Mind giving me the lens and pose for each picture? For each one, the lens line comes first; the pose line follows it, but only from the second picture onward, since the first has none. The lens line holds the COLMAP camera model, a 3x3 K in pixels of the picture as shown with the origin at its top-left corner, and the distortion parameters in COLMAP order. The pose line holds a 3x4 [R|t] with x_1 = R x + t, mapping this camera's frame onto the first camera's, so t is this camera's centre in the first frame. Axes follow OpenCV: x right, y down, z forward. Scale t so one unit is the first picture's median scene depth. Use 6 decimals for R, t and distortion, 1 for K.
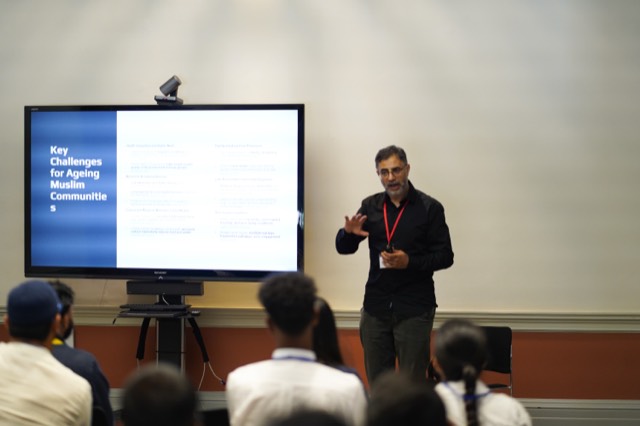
lens RADIAL K [[1461.9, 0, 320.0], [0, 1461.9, 213.0], [0, 0, 1]] dist [0.038169, -0.510362]
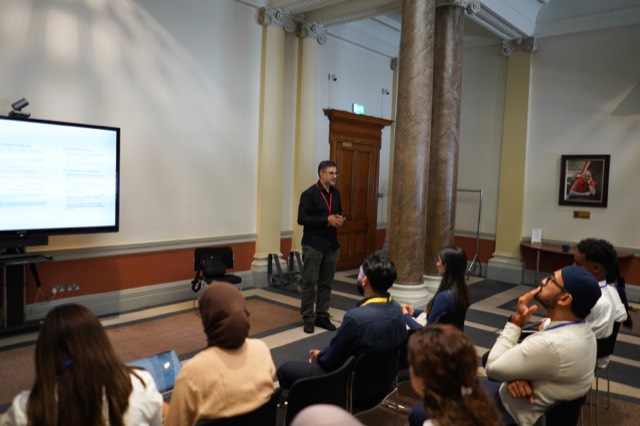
lens RADIAL K [[490.6, 0, 313.5], [0, 490.6, 211.7], [0, 0, 1]] dist [-0.006617, -0.001404]
pose [[0.498238, -0.039421, 0.866144, -0.387396], [-0.015580, 0.998398, 0.054402, -0.011107], [-0.866900, -0.040599, 0.496826, 0.501190]]
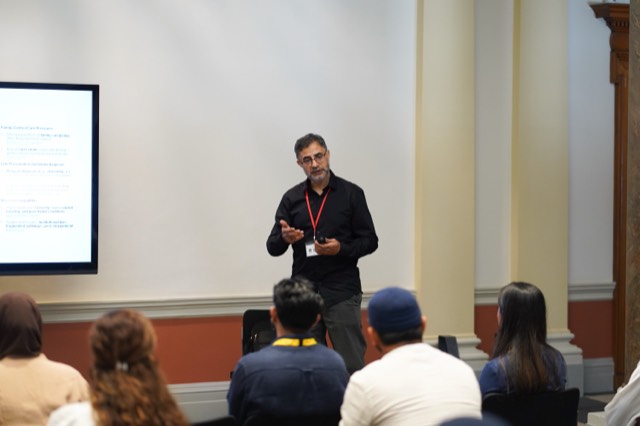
lens RADIAL K [[1512.3, 0, 320.0], [0, 1512.3, 213.0], [0, 0, 1]] dist [0.082807, -1.118951]
pose [[0.802022, -0.012090, 0.597173, -0.469261], [0.005051, 0.999897, 0.013460, -0.004117], [-0.597274, -0.007779, 0.802000, 0.124295]]
